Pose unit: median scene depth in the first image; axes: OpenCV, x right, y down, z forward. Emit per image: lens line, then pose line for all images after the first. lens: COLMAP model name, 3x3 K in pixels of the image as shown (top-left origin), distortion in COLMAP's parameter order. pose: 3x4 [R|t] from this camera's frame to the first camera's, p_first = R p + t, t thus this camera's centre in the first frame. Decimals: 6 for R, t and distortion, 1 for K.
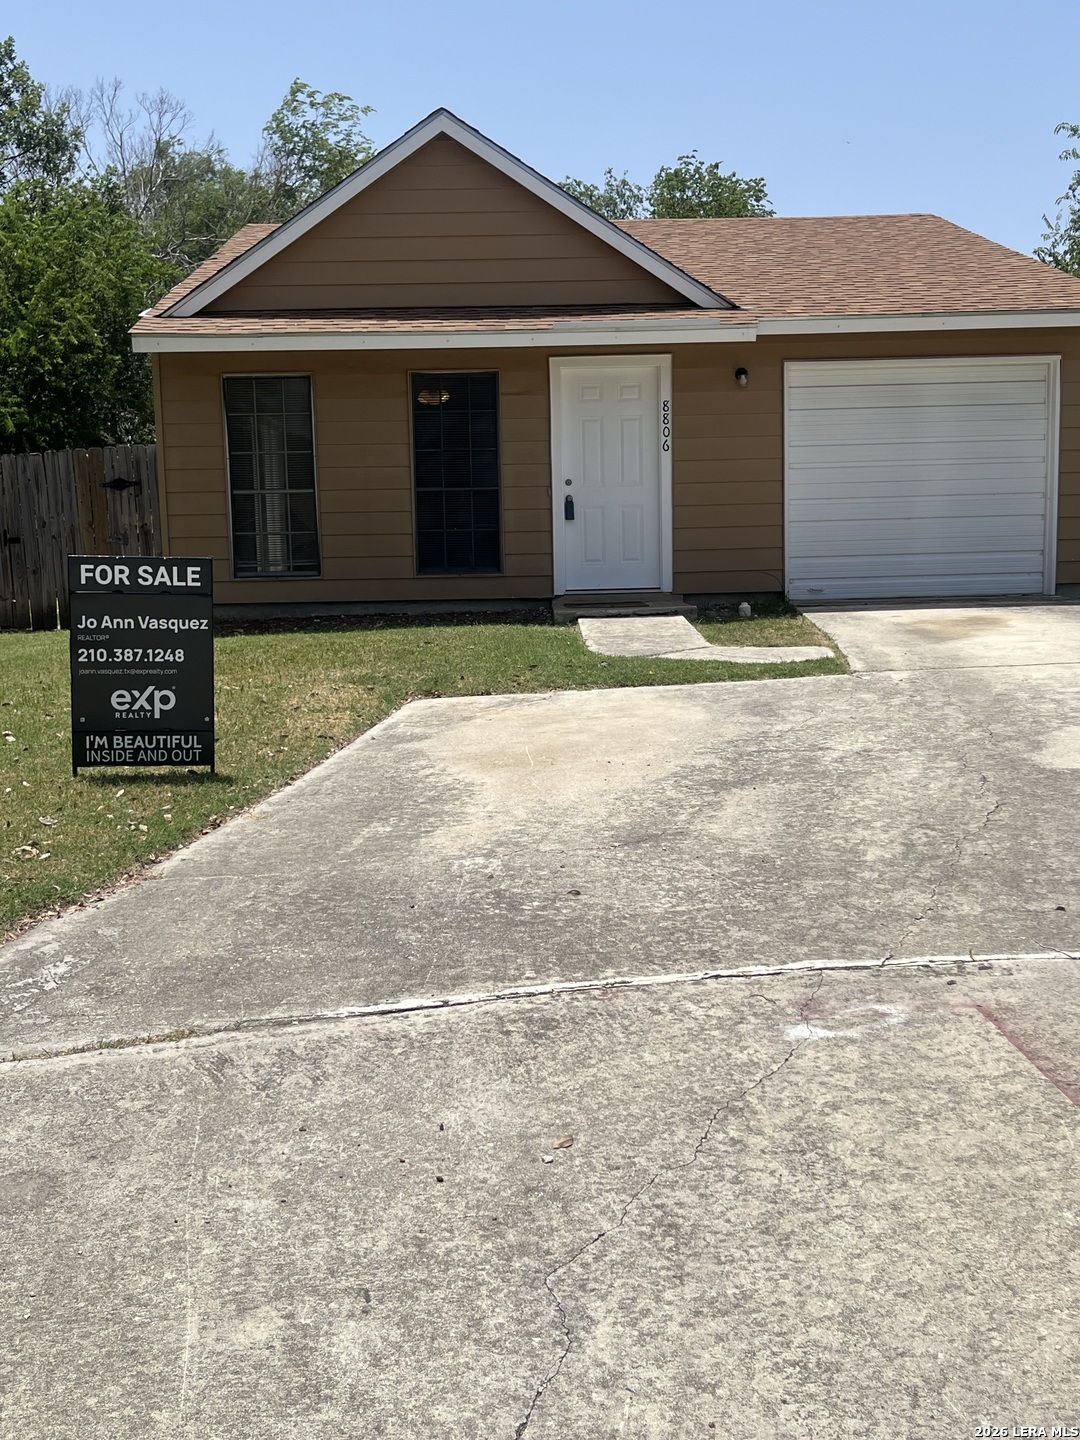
lens RADIAL K [[1497.9, 0, 540.0], [0, 1497.9, 728.2], [0, 0, 1]] dist [0.067454, 0.000000]
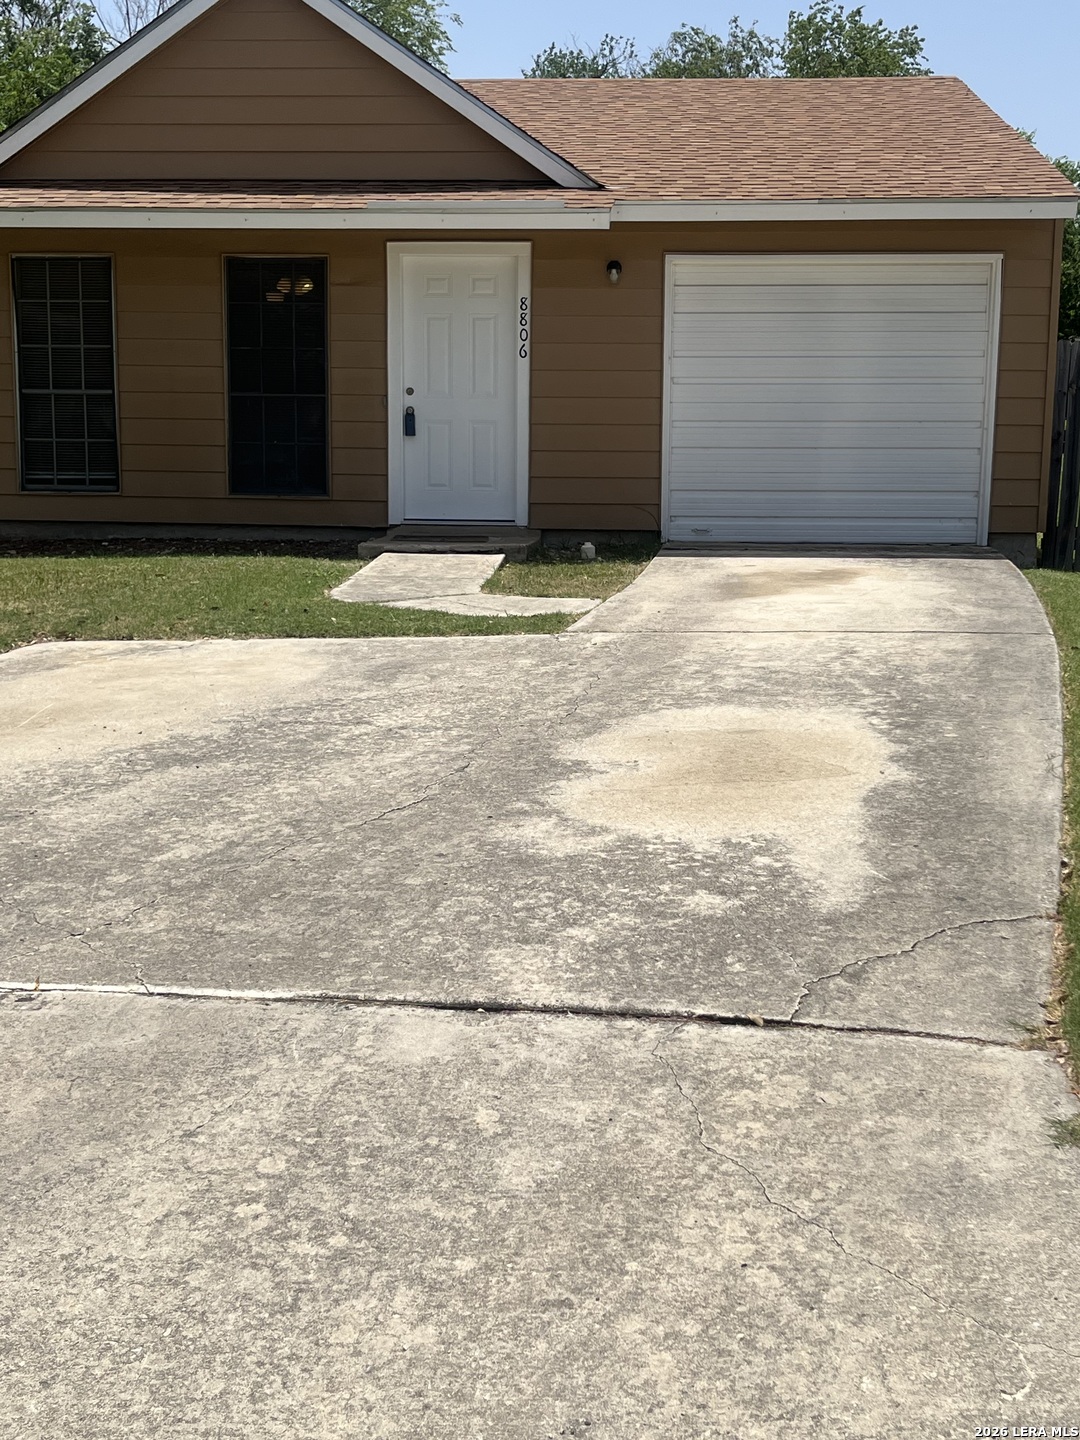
lens RADIAL K [[1748.2, 0, 539.9], [0, 1748.2, 712.1], [0, 0, 1]] dist [0.062901, 0.000000]
pose [[0.993556, 0.047342, -0.102986, 0.204053], [-0.045103, 0.998695, 0.023961, -0.010448], [0.103986, -0.019162, 0.994394, 0.022563]]
